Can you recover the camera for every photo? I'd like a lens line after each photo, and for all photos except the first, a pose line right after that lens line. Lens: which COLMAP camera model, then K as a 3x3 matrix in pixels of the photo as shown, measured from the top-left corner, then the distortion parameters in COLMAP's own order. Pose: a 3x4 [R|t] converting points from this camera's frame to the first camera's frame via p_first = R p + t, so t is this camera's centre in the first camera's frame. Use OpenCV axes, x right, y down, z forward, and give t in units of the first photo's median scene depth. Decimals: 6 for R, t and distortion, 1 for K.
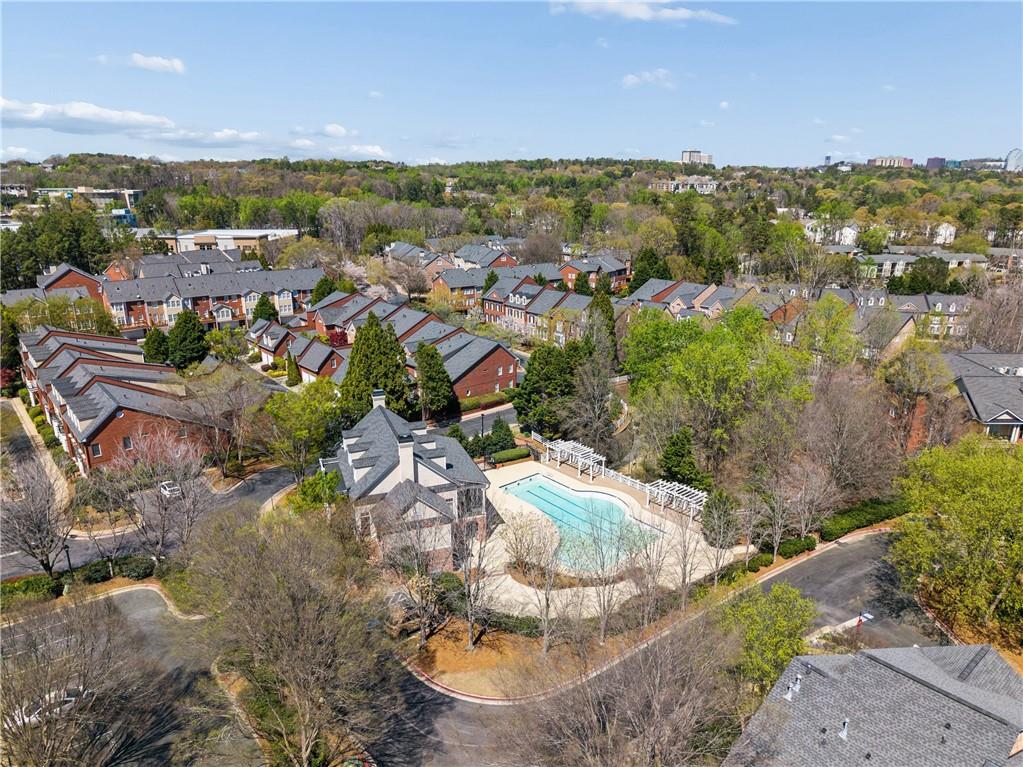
lens RADIAL K [[705.1, 0, 510.5], [0, 705.1, 381.2], [0, 0, 1]] dist [0.005032, -0.006921]
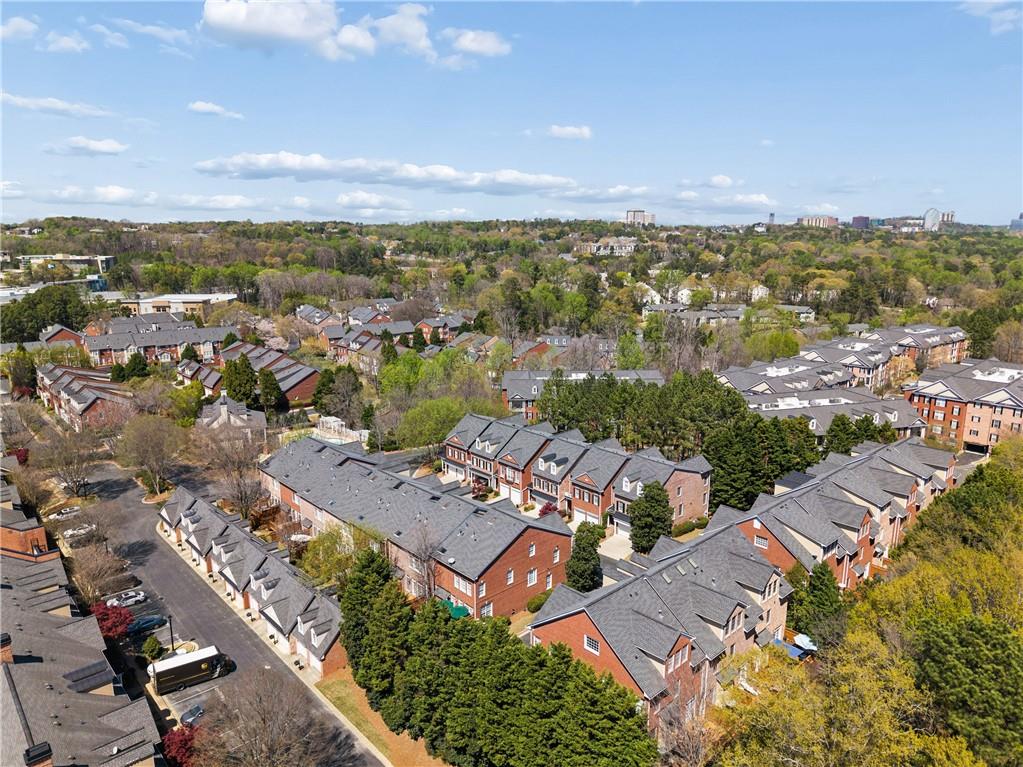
lens RADIAL K [[705.1, 0, 510.7], [0, 705.1, 384.2], [0, 0, 1]] dist [0.005032, -0.006921]
pose [[0.999292, -0.009205, 0.036482, 0.169084], [0.011598, 0.997757, -0.065929, 0.043247], [-0.035793, 0.066306, 0.997157, -0.322823]]
